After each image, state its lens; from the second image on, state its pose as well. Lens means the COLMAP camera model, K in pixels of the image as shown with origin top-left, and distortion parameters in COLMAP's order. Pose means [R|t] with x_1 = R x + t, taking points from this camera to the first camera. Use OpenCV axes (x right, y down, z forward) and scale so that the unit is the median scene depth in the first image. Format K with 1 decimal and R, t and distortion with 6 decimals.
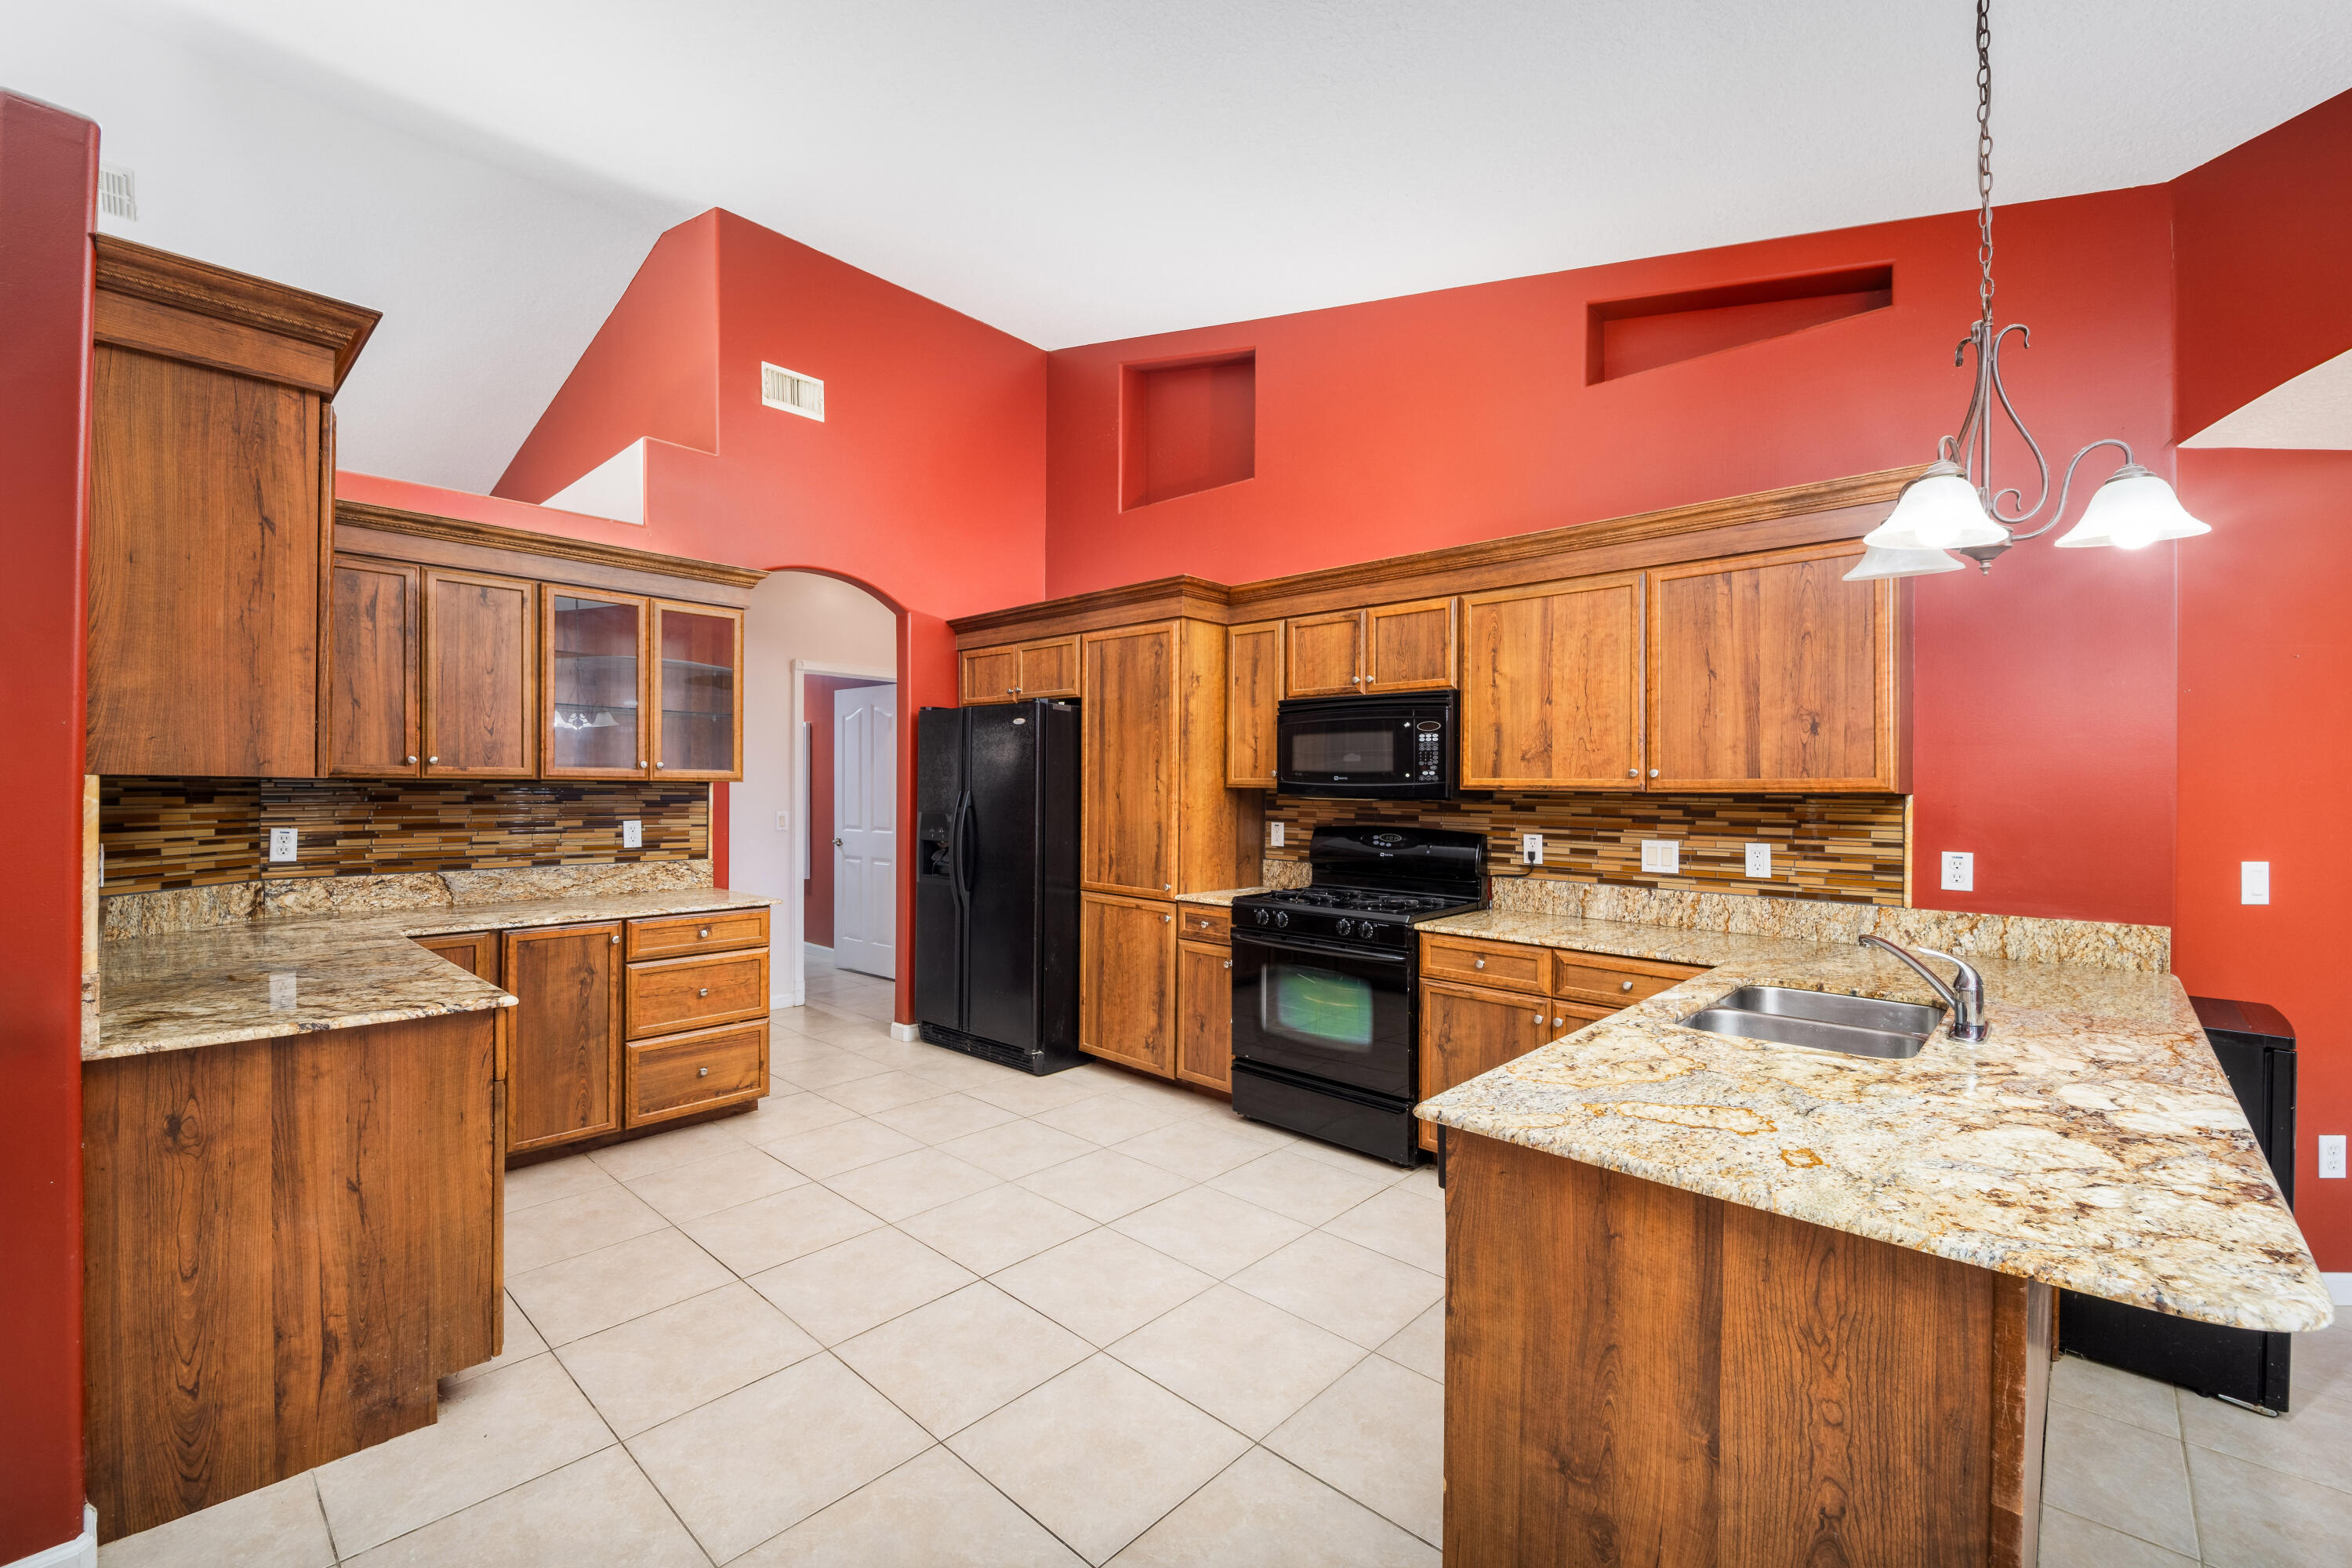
lens RADIAL K [[968.7, 0, 1200.4], [0, 968.7, 785.8], [0, 0, 1]] dist [0.009206, -0.000515]
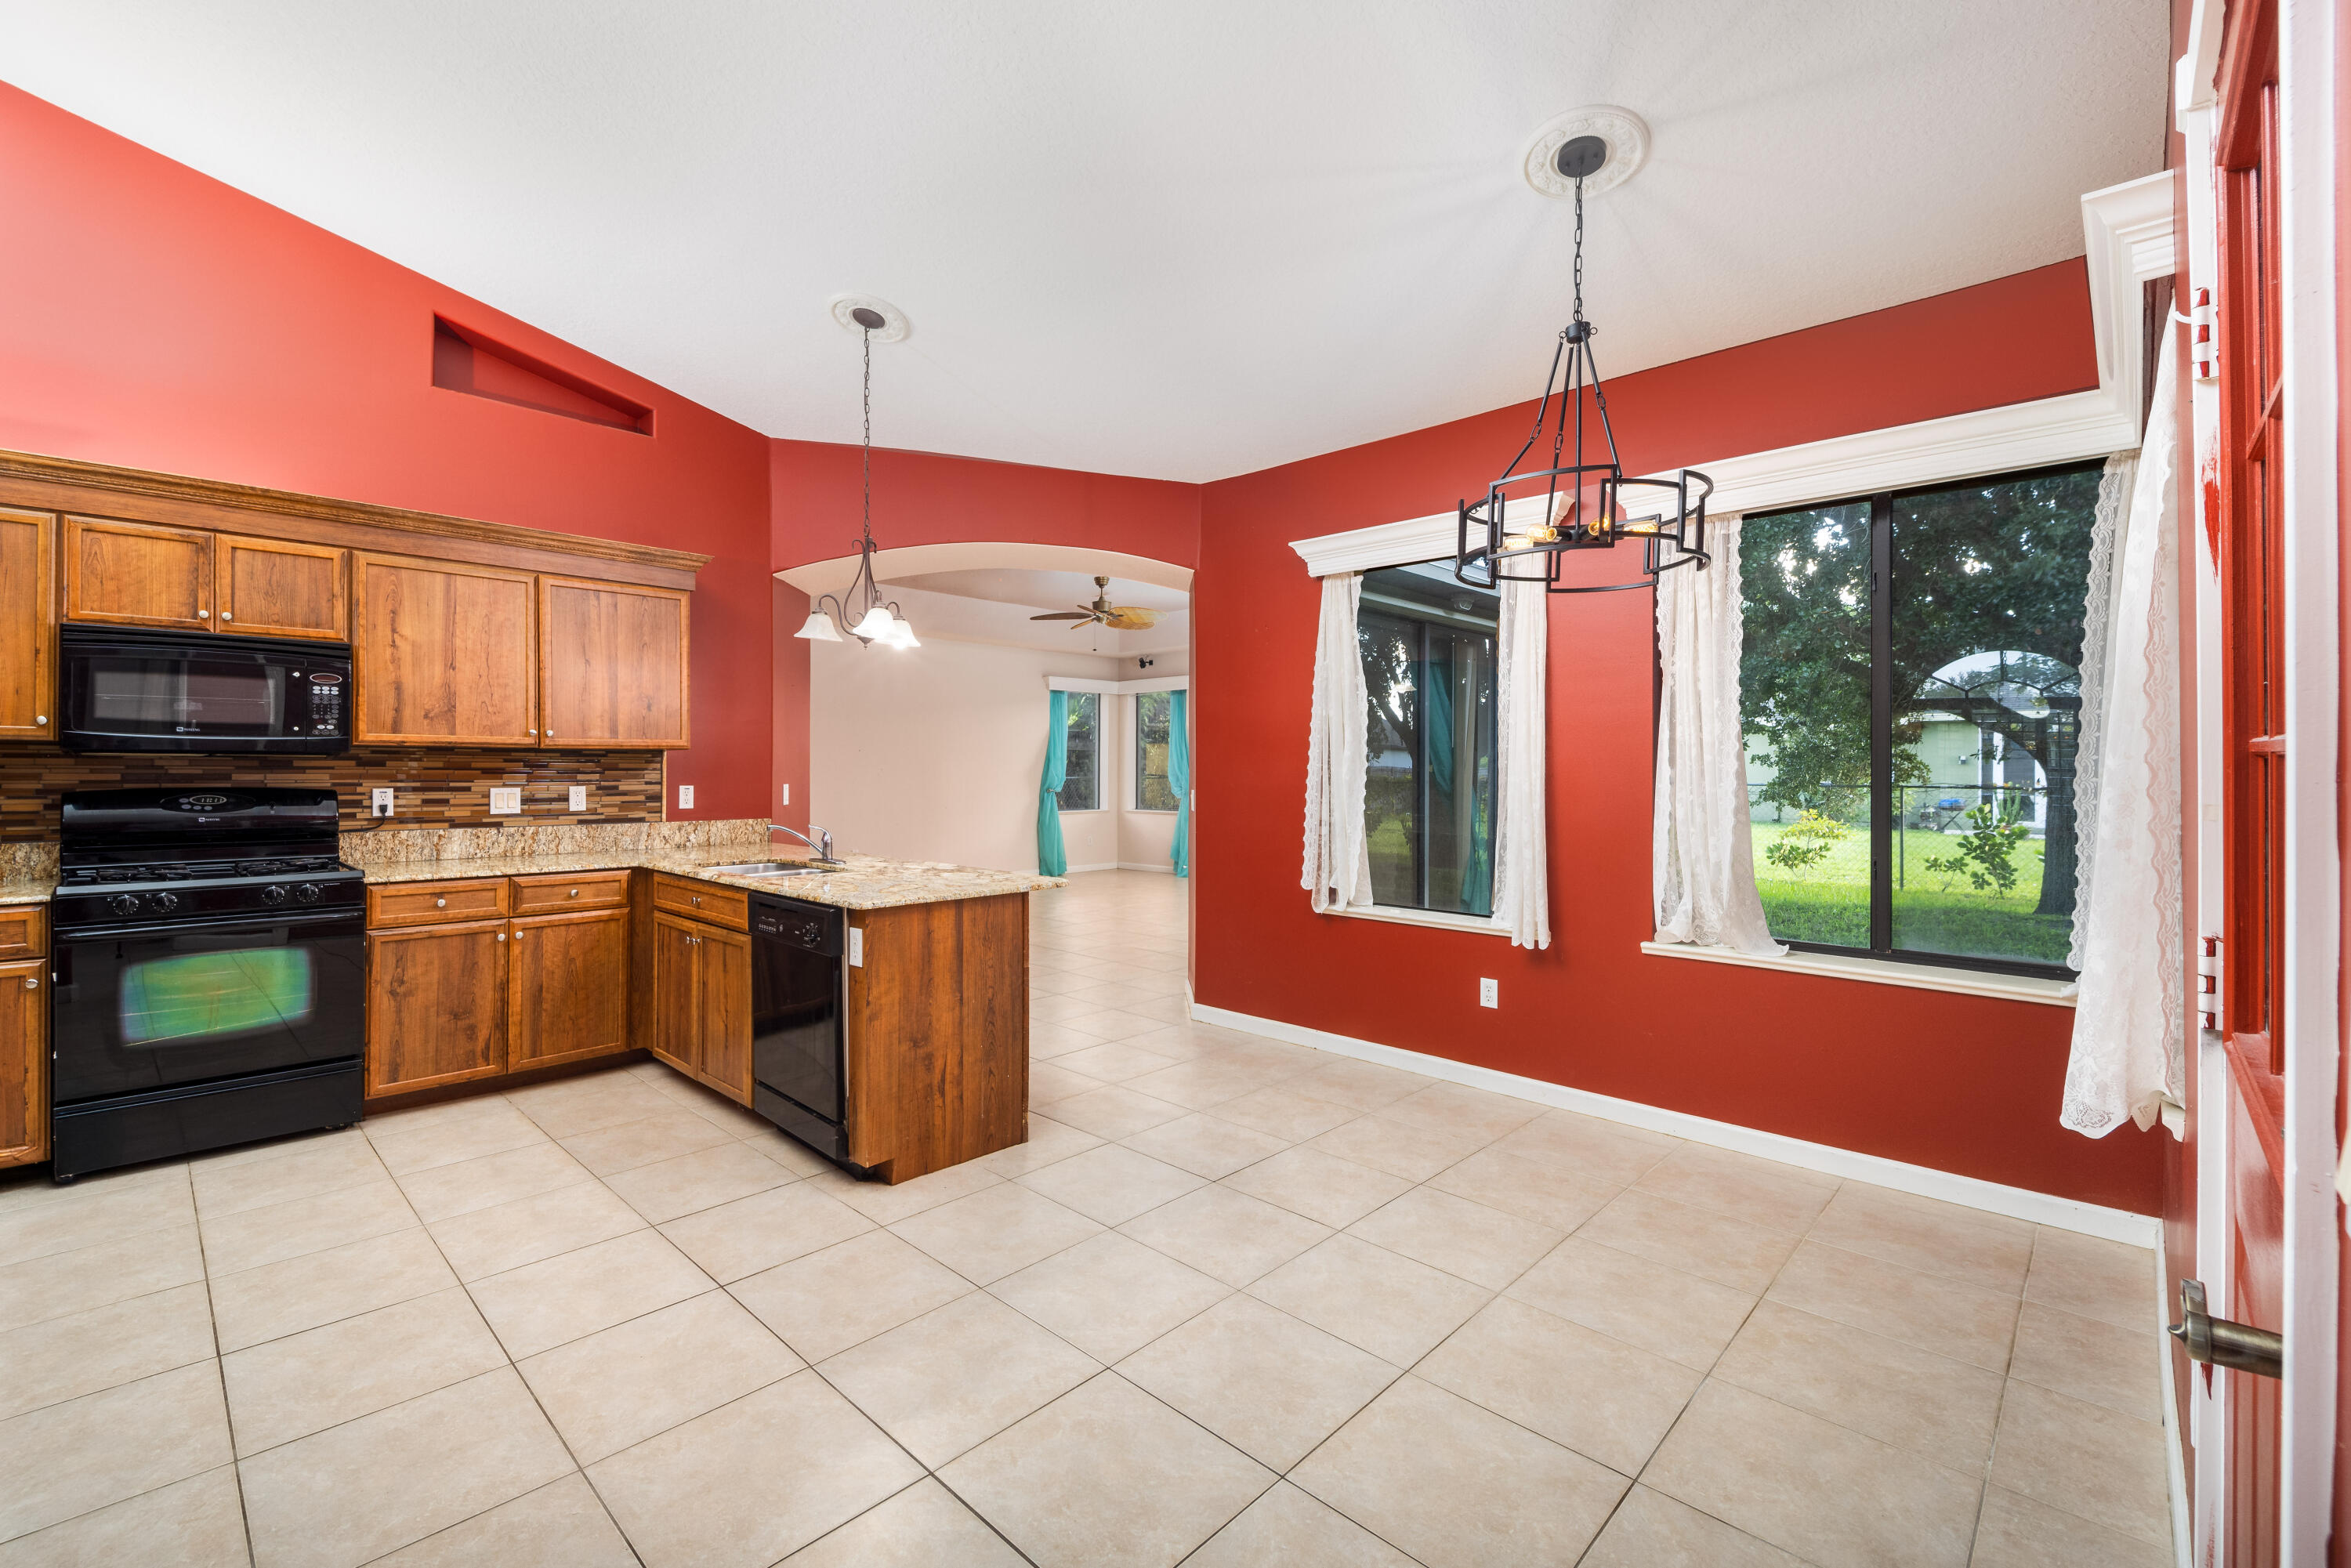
lens RADIAL K [[968.3, 0, 1111.3], [0, 968.3, 753.9], [0, 0, 1]] dist [0.009206, -0.000515]
pose [[0.035951, 0.003953, 0.999346, -0.739460], [-0.002930, 0.999988, -0.003850, 0.015994], [-0.999349, -0.002790, 0.035962, 0.189010]]
